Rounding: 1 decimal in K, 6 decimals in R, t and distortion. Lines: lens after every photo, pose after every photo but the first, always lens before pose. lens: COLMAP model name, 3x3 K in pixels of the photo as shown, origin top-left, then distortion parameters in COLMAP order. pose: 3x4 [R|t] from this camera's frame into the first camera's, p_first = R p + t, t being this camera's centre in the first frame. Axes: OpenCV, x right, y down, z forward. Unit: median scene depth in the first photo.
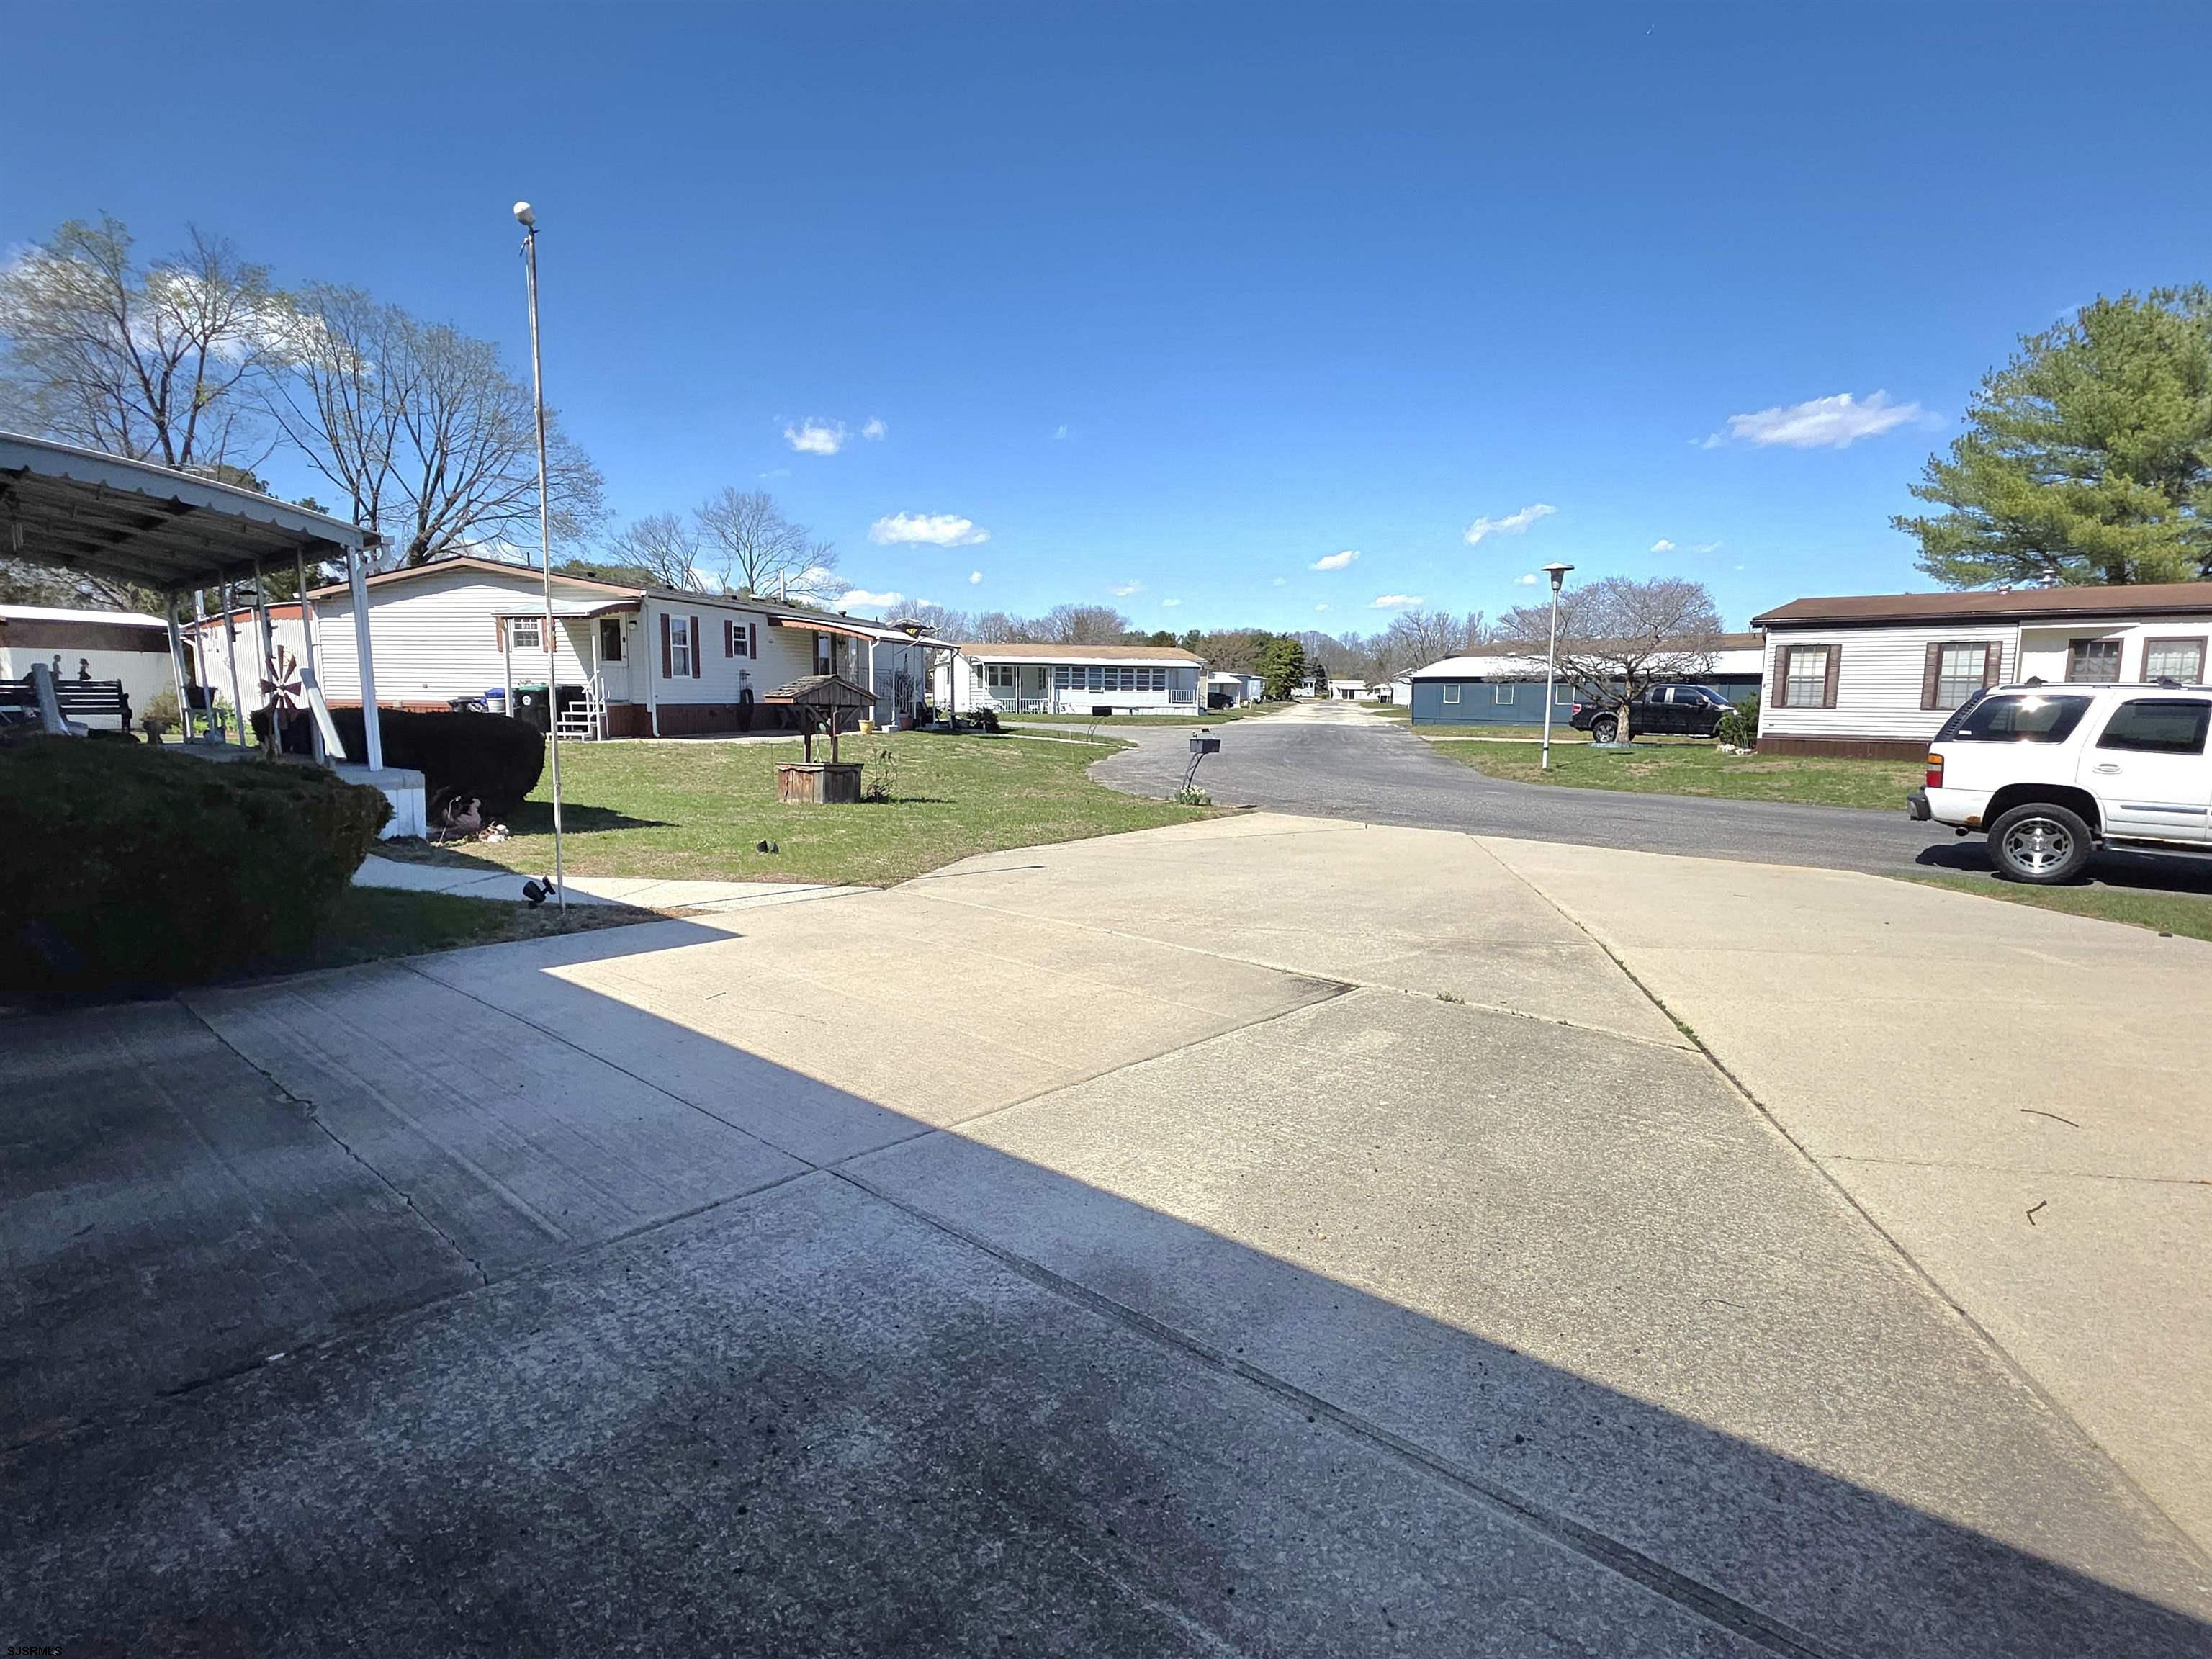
lens RADIAL K [[1162.1, 0, 1103.4], [0, 1162.1, 832.6], [0, 0, 1]] dist [0.008095, -0.004764]
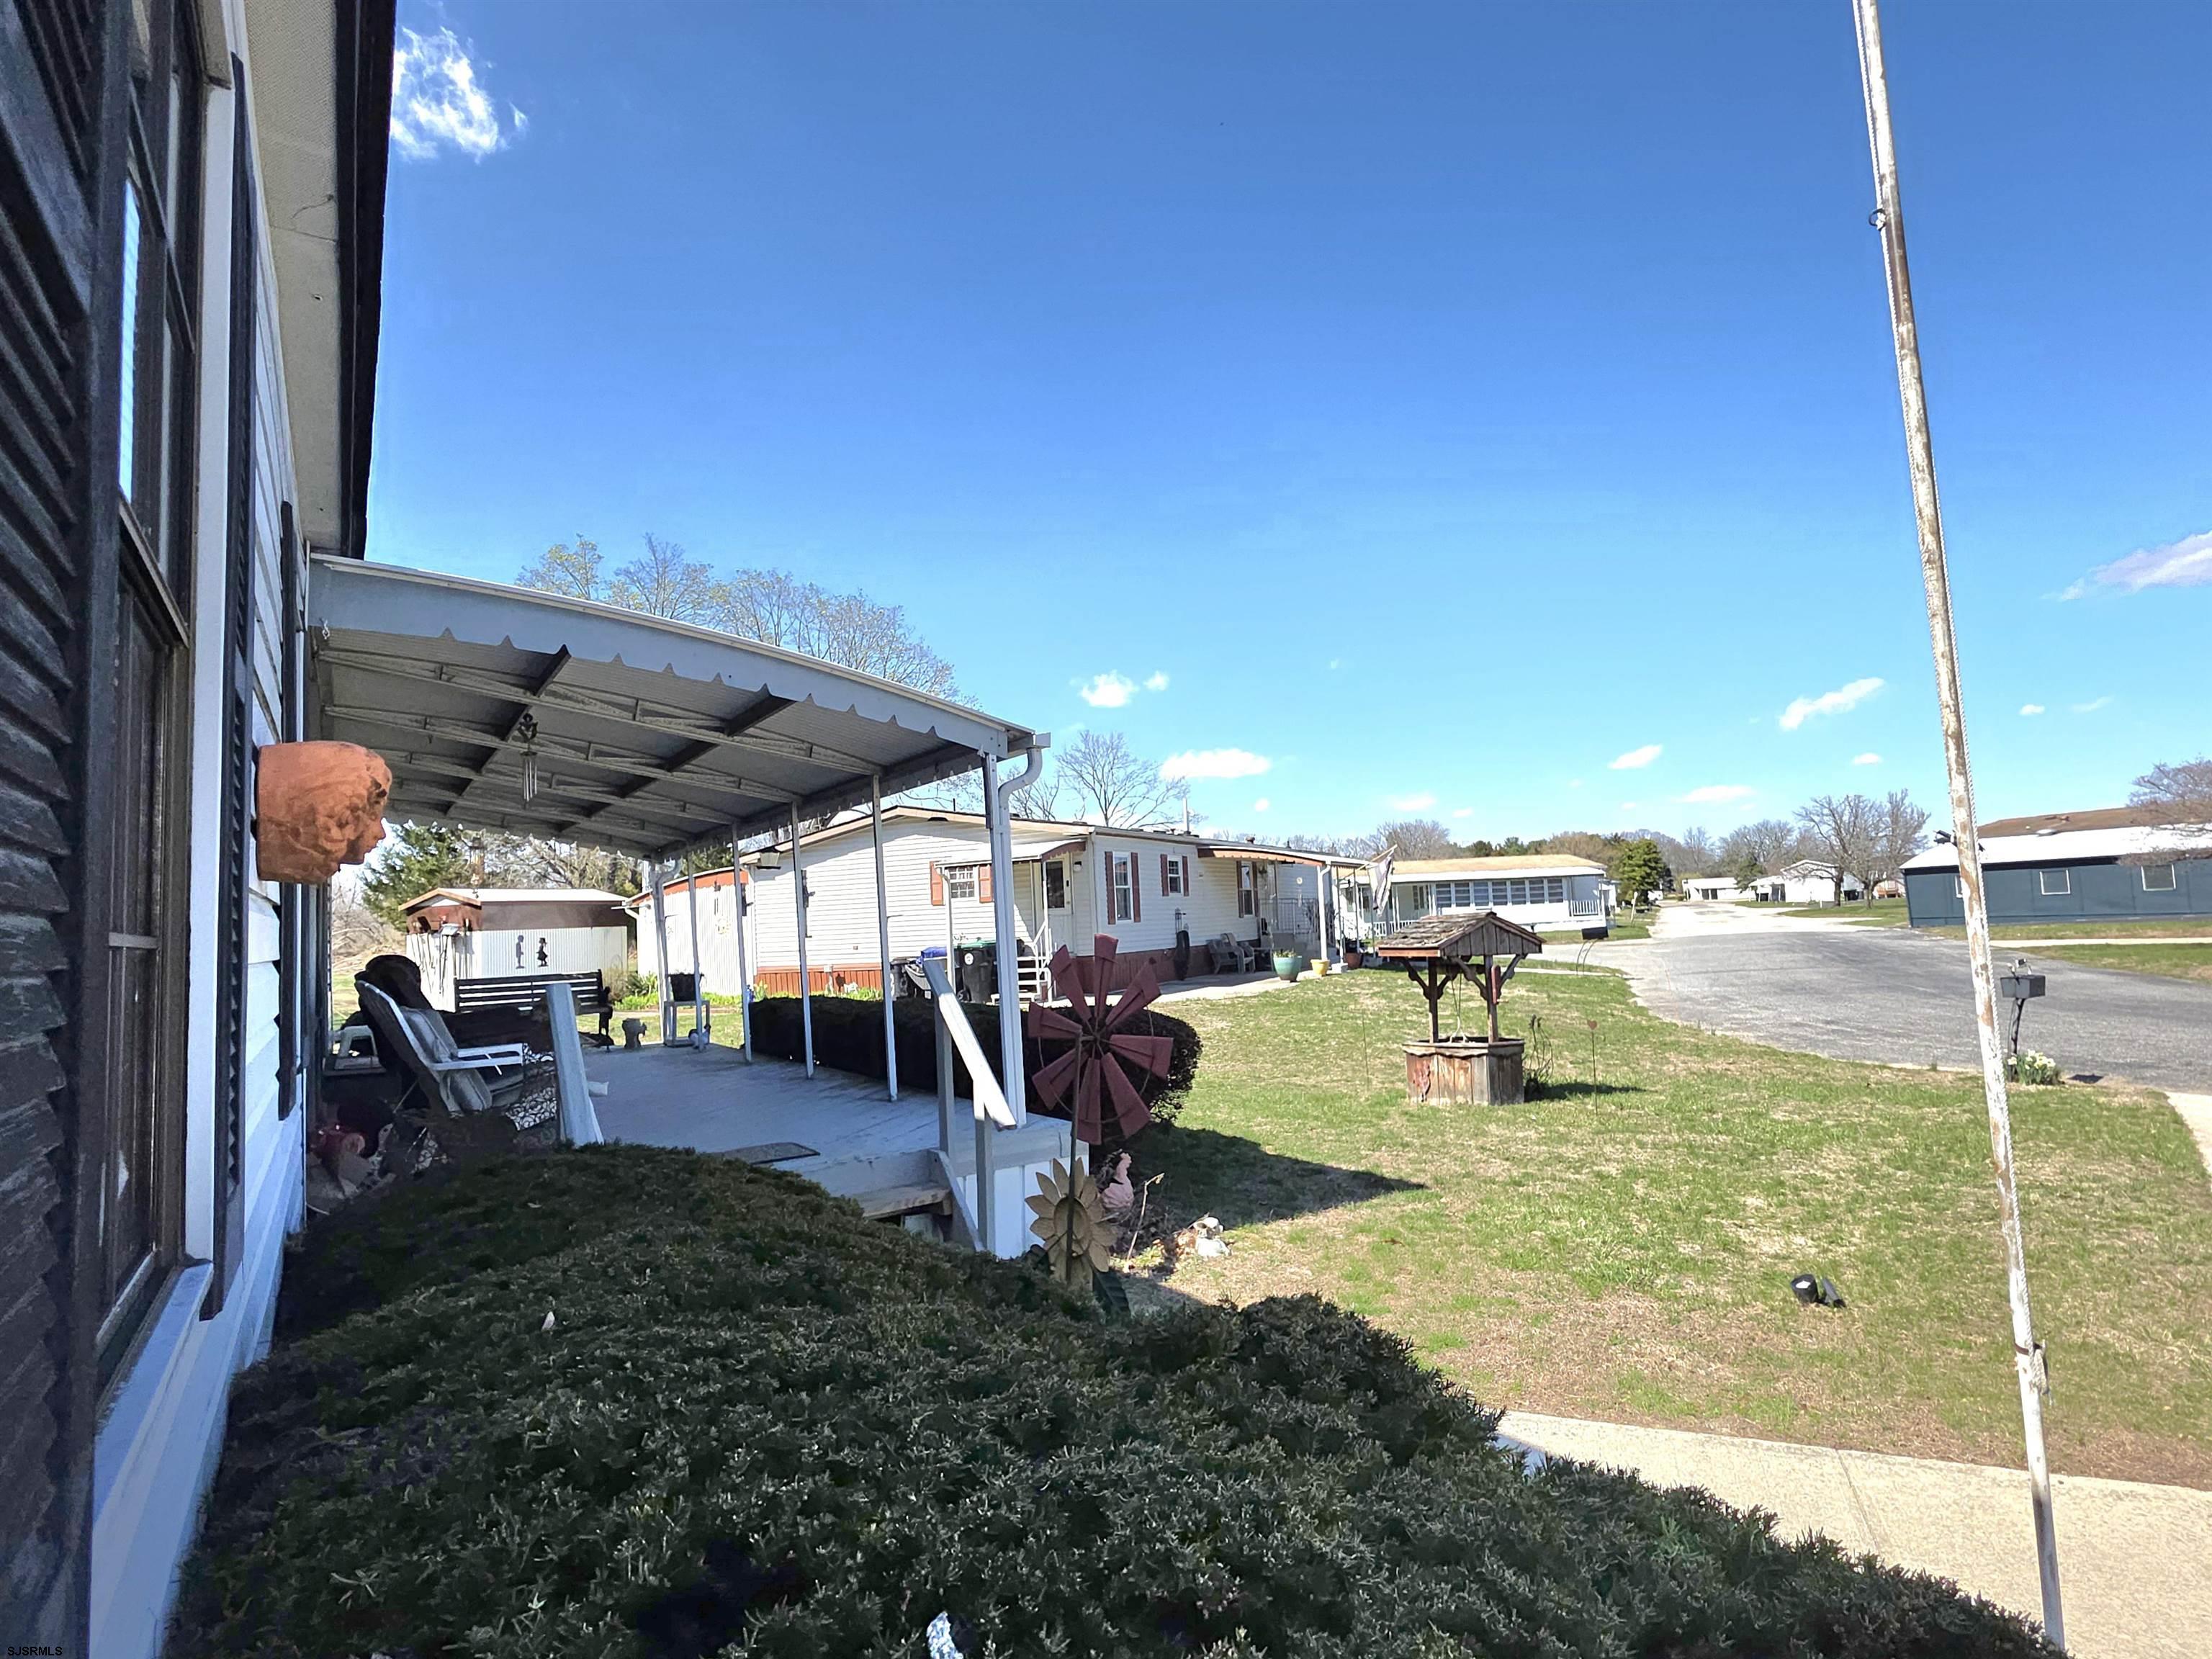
lens RADIAL K [[1162.1, 0, 1109.8], [0, 1162.1, 827.1], [0, 0, 1]] dist [0.008095, -0.004764]
pose [[0.967232, -0.076100, -0.242223, -0.140949], [0.027299, 0.979665, -0.198775, -0.027485], [0.252424, 0.185649, 0.949640, 0.142906]]
